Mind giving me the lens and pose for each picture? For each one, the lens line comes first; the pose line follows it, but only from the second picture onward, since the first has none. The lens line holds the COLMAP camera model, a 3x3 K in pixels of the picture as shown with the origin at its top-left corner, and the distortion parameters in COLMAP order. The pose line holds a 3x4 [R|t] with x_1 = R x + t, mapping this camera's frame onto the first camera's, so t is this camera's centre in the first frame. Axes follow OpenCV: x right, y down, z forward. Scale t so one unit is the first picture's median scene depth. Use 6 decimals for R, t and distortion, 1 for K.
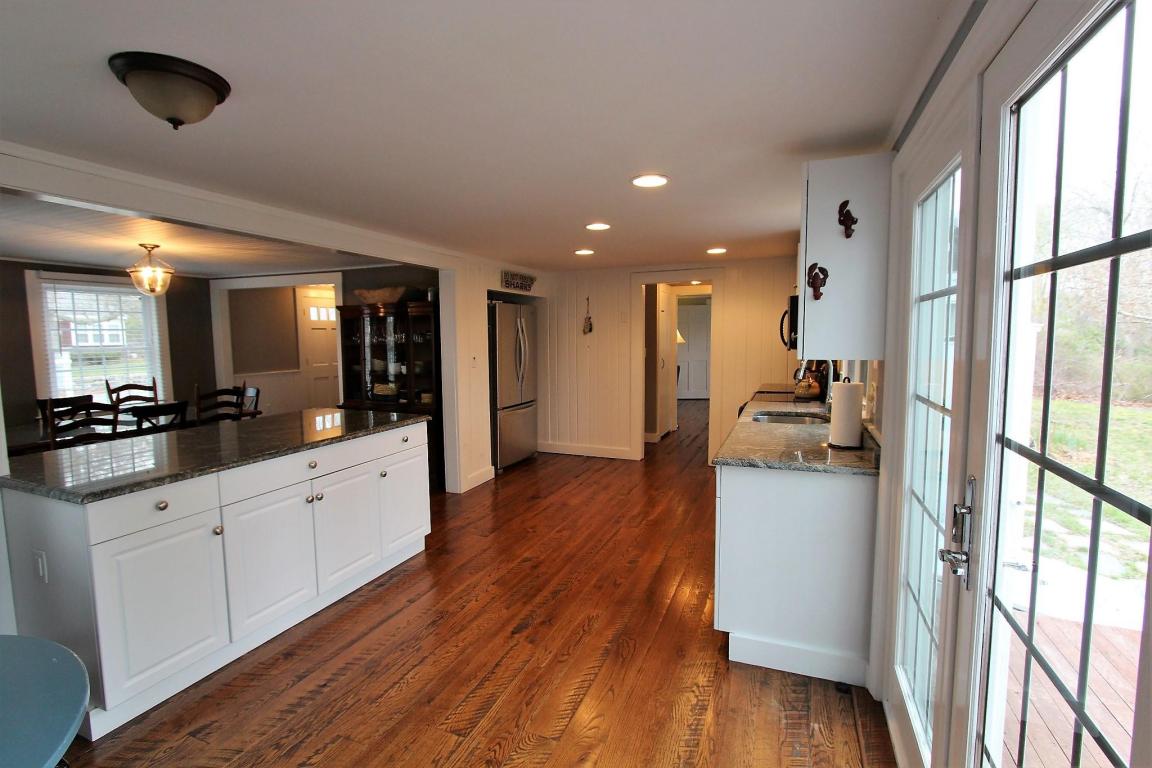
lens RADIAL K [[530.7, 0, 571.5], [0, 530.7, 379.1], [0, 0, 1]] dist [-0.020293, 0.003474]
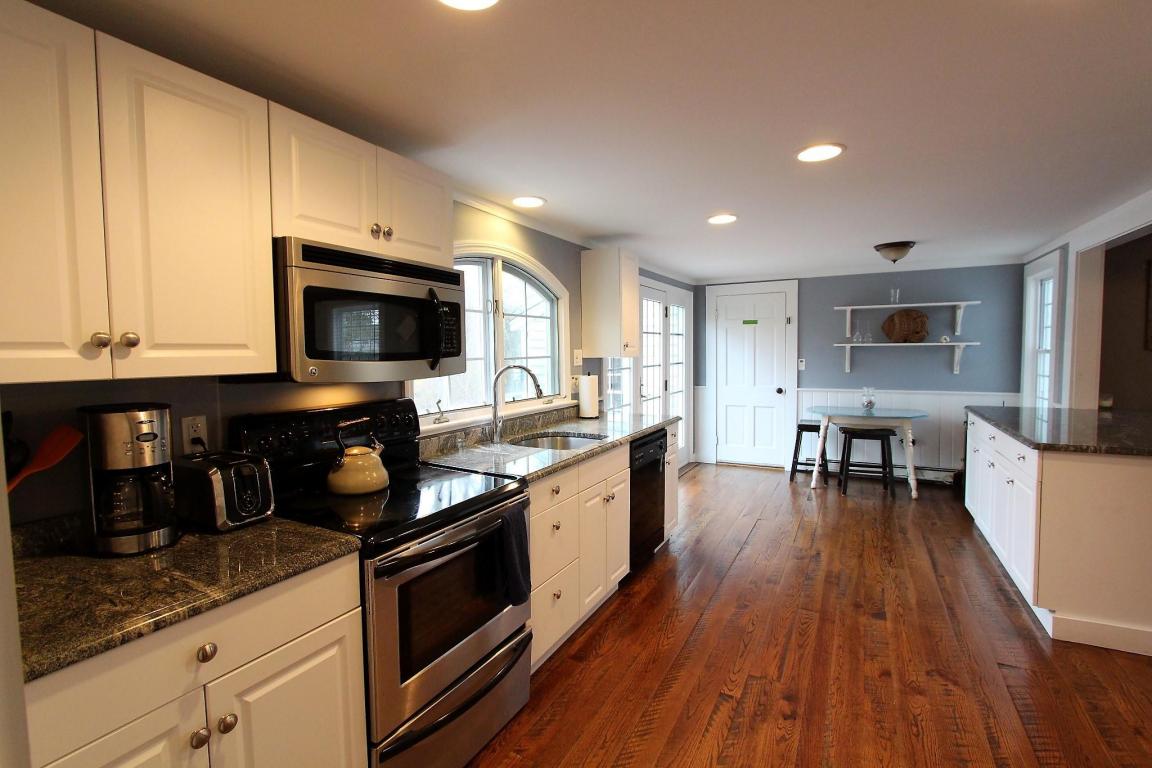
lens RADIAL K [[530.7, 0, 569.0], [0, 530.7, 382.4], [0, 0, 1]] dist [-0.020293, 0.003474]
pose [[-0.994118, 0.016755, 0.106998, 0.255785], [0.032173, 0.989047, 0.144051, -0.122460], [-0.103413, 0.146646, -0.983769, 1.562628]]
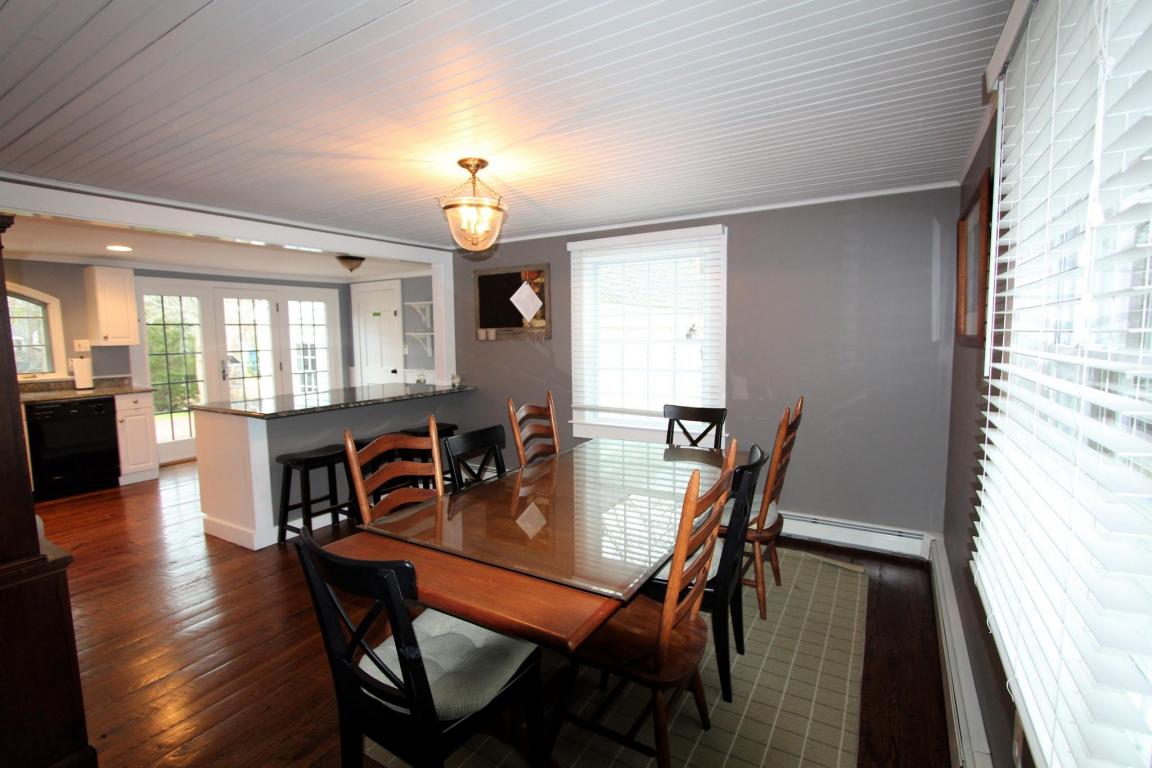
lens RADIAL K [[530.7, 0, 570.3], [0, 530.7, 382.7], [0, 0, 1]] dist [-0.020293, 0.003474]
pose [[-0.987650, 0.007248, 0.156509, -1.083231], [0.035041, 0.983844, 0.175567, -0.123548], [-0.152708, 0.178883, -0.971947, 1.712564]]
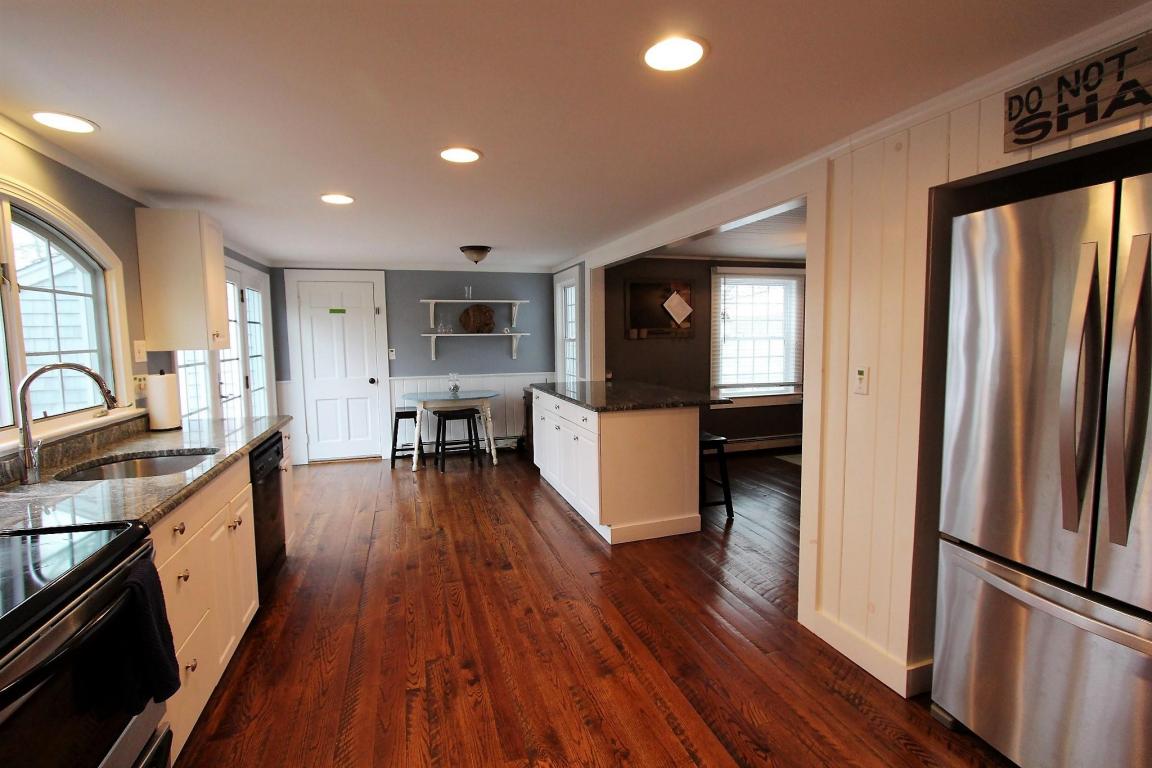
lens RADIAL K [[530.7, 0, 570.9], [0, 530.7, 381.2], [0, 0, 1]] dist [-0.020293, 0.003474]
pose [[-0.764913, 0.075840, -0.639653, 0.353982], [-0.034297, 0.986841, 0.158017, -0.119392], [0.643220, 0.142807, -0.752246, 1.519304]]
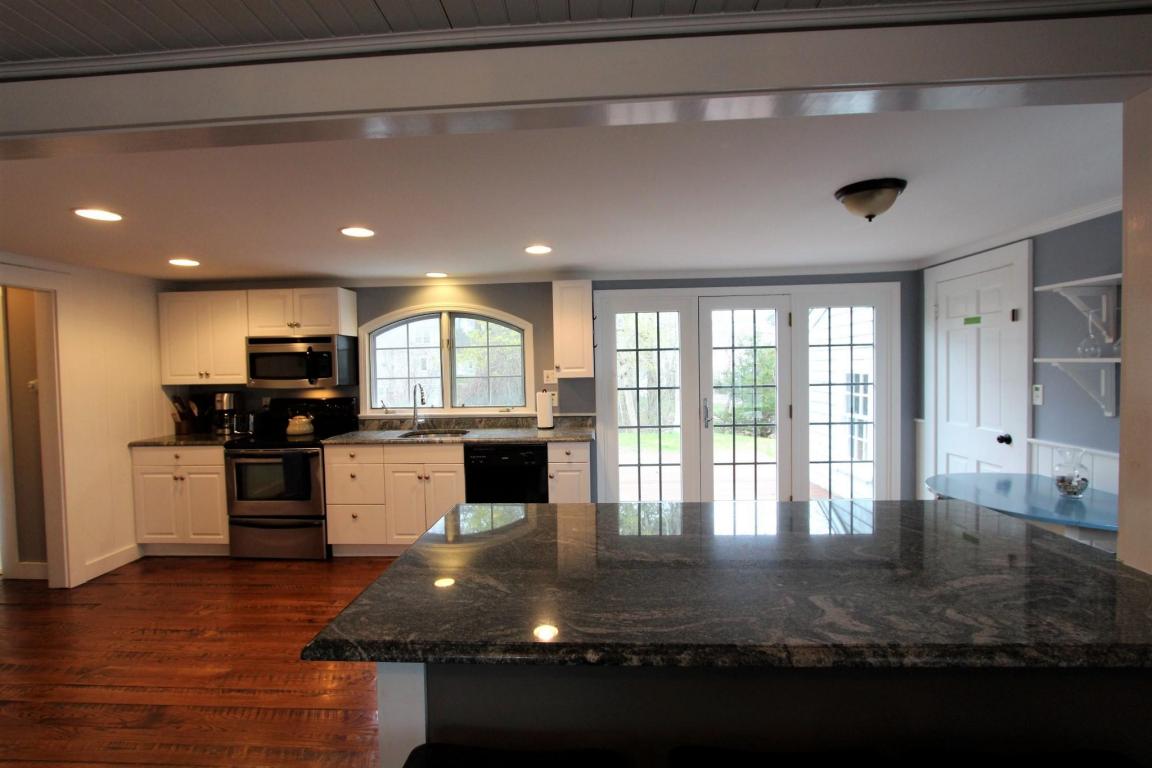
lens RADIAL K [[530.7, 0, 569.7], [0, 530.7, 381.6], [0, 0, 1]] dist [-0.020293, 0.003474]
pose [[-0.333932, -0.010782, 0.942535, -0.756765], [0.104235, 0.993380, 0.048293, -0.068228], [-0.936816, 0.114372, -0.330598, 0.941258]]
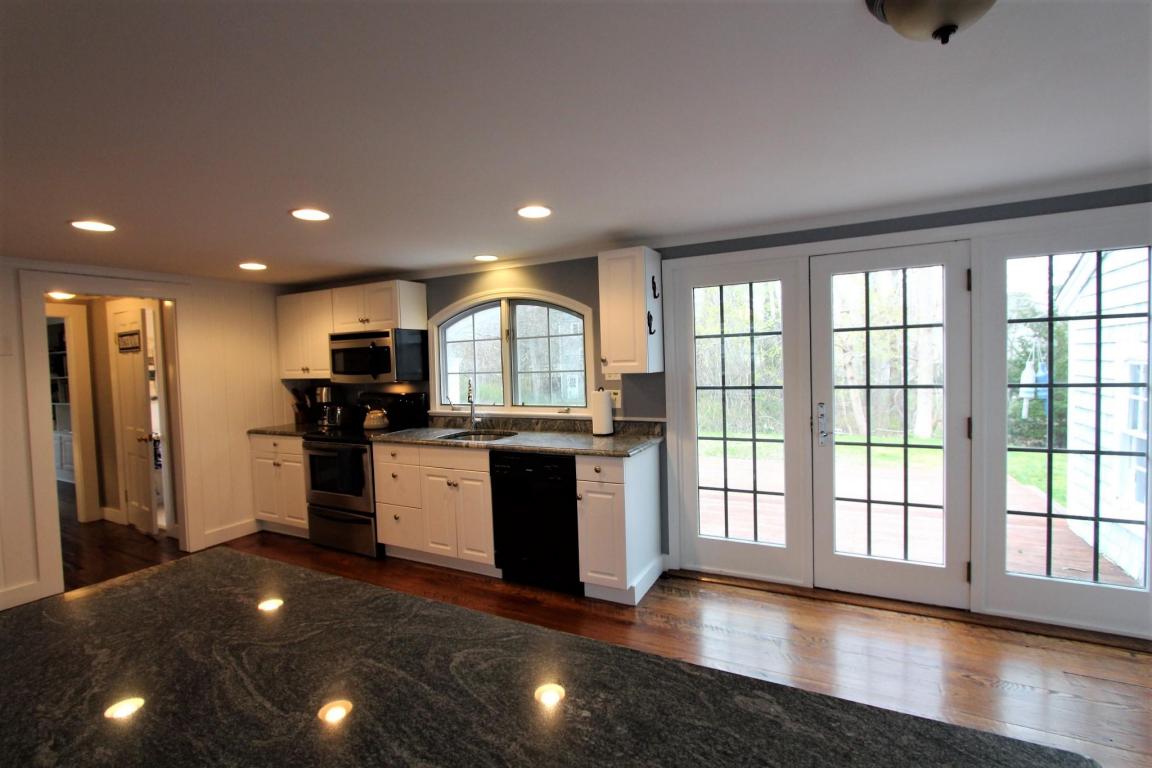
lens RADIAL K [[530.7, 0, 569.9], [0, 530.7, 381.9], [0, 0, 1]] dist [-0.020293, 0.003474]
pose [[0.096612, -0.030730, 0.994848, -0.596221], [0.114655, 0.993213, 0.019545, -0.036380], [-0.988696, 0.112176, 0.099480, 0.581699]]
